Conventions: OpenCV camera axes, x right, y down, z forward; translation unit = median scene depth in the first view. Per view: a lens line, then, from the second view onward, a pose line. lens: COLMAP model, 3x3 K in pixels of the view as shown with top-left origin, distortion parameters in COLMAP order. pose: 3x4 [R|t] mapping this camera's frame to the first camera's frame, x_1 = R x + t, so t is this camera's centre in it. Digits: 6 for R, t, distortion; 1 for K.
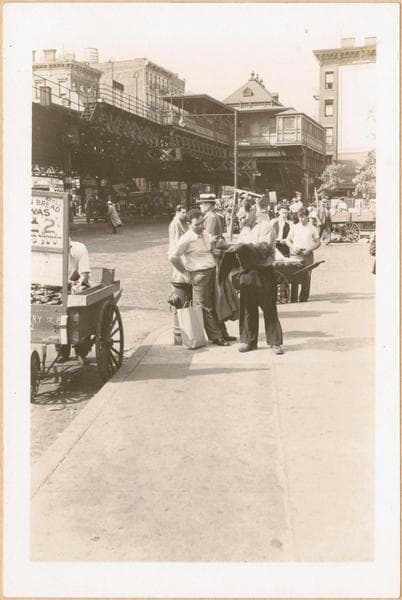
lens RADIAL K [[588.2, 0, 201.8], [0, 588.2, 281.3], [0, 0, 1]] dist [-0.004434, 0.001427]
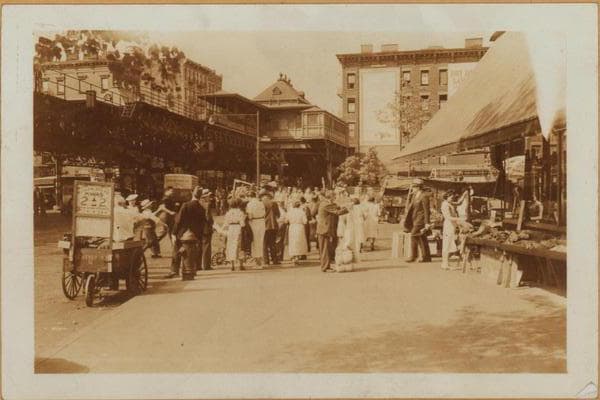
lens RADIAL K [[586.4, 0, 300.0], [0, 586.4, 200.0], [0, 0, 1]] dist [-0.017414, -0.004007]
pose [[0.995197, -0.002968, 0.097850, 0.027065], [0.014341, 0.993177, -0.115732, 0.019382], [-0.096839, 0.116580, 0.988449, -0.137967]]
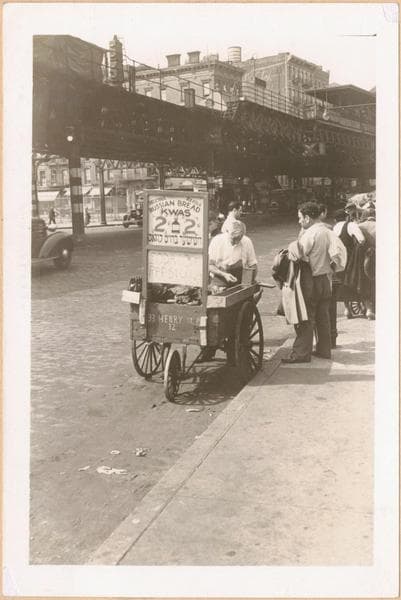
lens RADIAL K [[586.4, 0, 200.5], [0, 586.4, 300.0], [0, 0, 1]] dist [-0.017414, -0.004007]
pose [[0.971027, 0.012695, -0.238631, -0.000590], [-0.004253, 0.999348, 0.035855, -0.000994], [0.238931, -0.033802, 0.970448, 0.006949]]
